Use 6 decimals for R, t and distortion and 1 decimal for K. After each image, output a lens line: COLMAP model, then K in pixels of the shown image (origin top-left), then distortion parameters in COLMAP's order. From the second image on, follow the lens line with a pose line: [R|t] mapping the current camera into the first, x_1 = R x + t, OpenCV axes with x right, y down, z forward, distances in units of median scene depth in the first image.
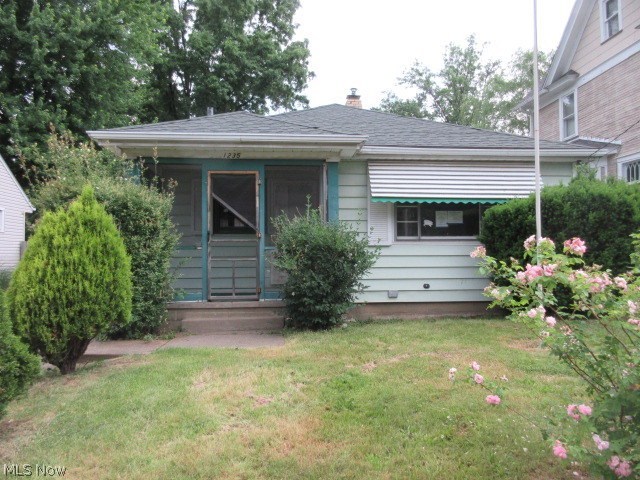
lens RADIAL K [[481.1, 0, 320.6], [0, 481.1, 237.6], [0, 0, 1]] dist [0.002898, -0.007358]
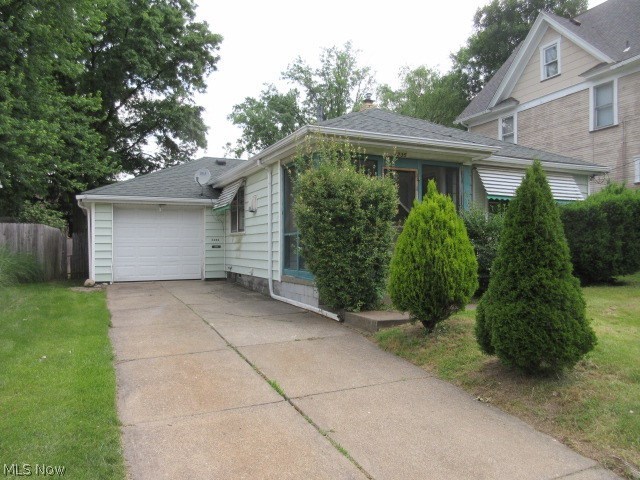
lens RADIAL K [[481.1, 0, 319.8], [0, 481.1, 243.7], [0, 0, 1]] dist [0.002898, -0.007358]
pose [[0.938809, 0.010120, 0.344289, -0.386801], [-0.021699, 0.999321, 0.029793, 0.009355], [-0.343753, -0.035441, 0.938391, -0.028732]]
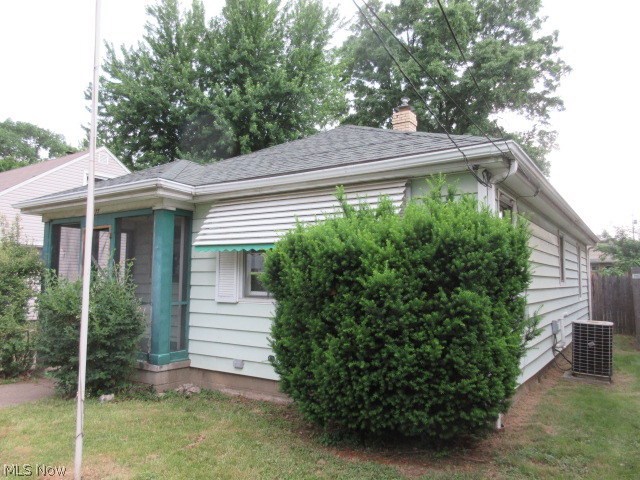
lens RADIAL K [[481.1, 0, 319.8], [0, 481.1, 240.4], [0, 0, 1]] dist [0.002898, -0.007358]
pose [[0.784758, -0.040858, -0.618454, 0.411976], [0.014543, 0.998764, -0.047530, -0.026010], [0.619631, 0.028305, 0.784382, 0.243268]]
